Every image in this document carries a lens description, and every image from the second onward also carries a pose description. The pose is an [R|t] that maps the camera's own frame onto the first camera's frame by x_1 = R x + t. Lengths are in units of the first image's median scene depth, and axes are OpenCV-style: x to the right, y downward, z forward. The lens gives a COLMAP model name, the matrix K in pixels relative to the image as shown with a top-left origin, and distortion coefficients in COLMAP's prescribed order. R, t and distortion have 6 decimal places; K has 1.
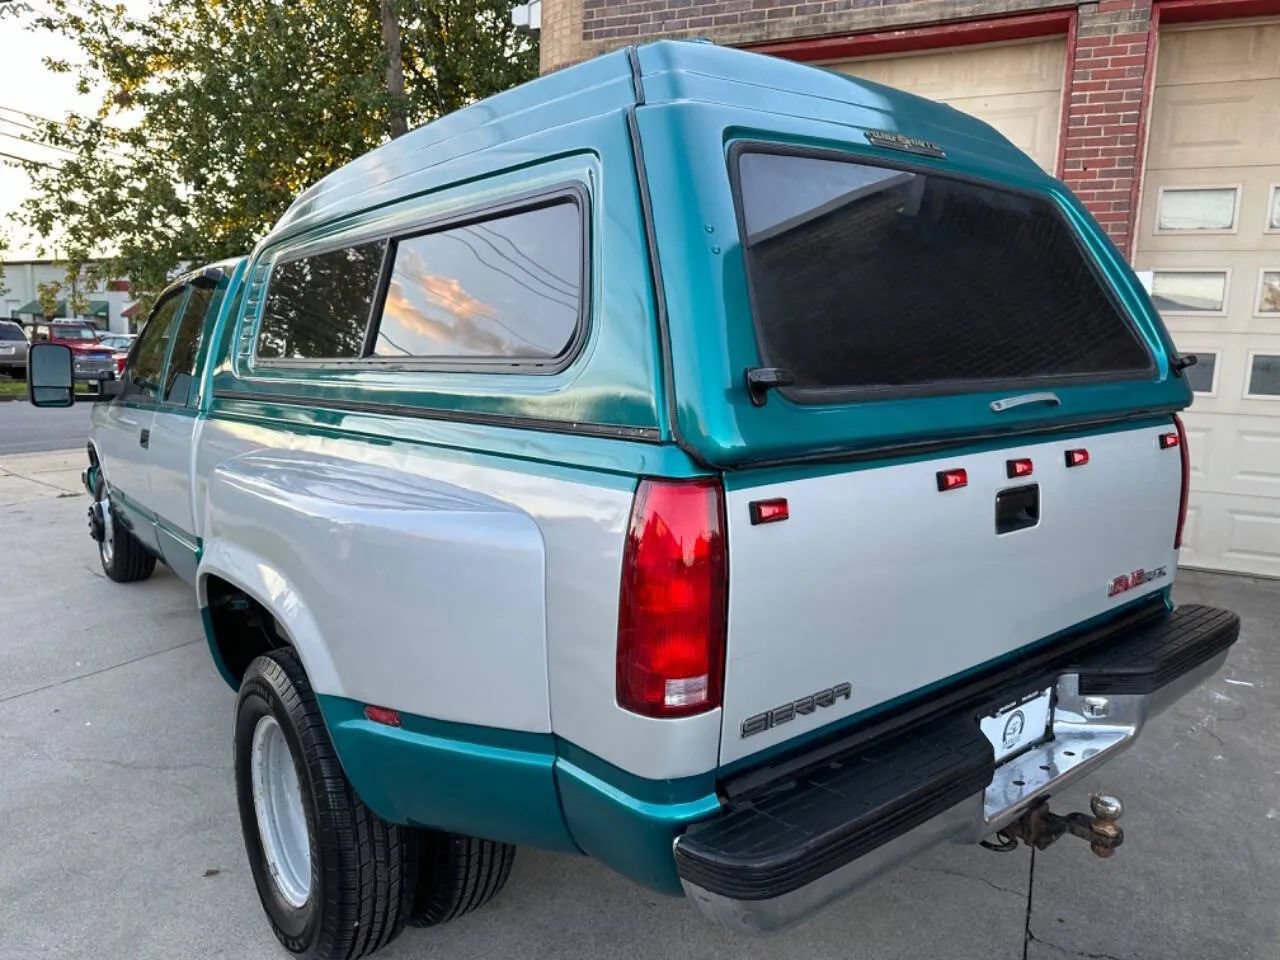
lens RADIAL K [[903.7, 0, 633.6], [0, 903.7, 480.6], [0, 0, 1]] dist [0.032005, -0.044725]
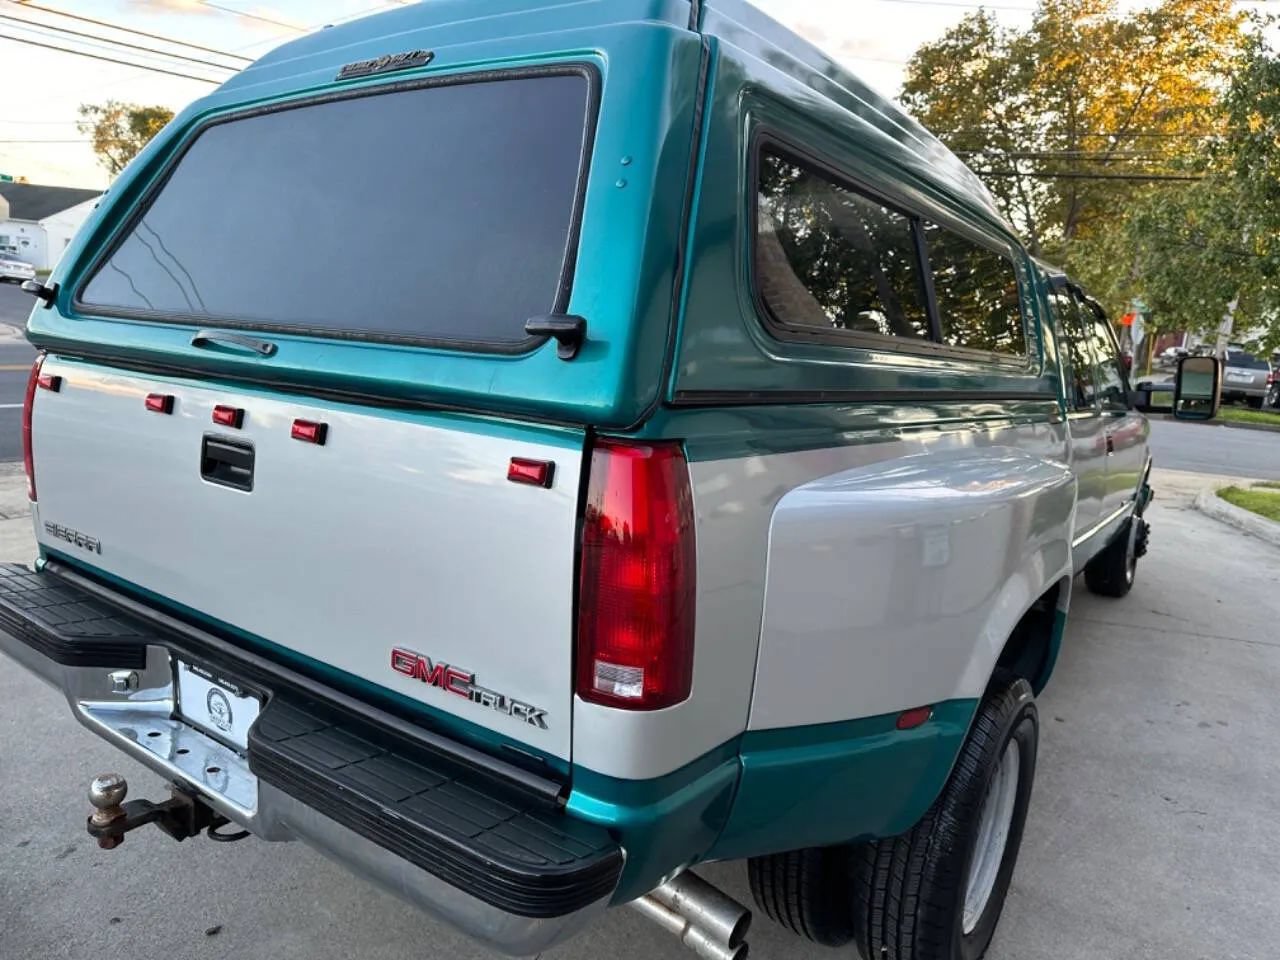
lens RADIAL K [[903.7, 0, 645.2], [0, 903.7, 487.3], [0, 0, 1]] dist [0.032005, -0.044725]
pose [[0.283023, 0.185365, -0.941030, 0.591343], [-0.214573, 0.968515, 0.126244, -0.062174], [0.934803, 0.166189, 0.313886, 0.475129]]
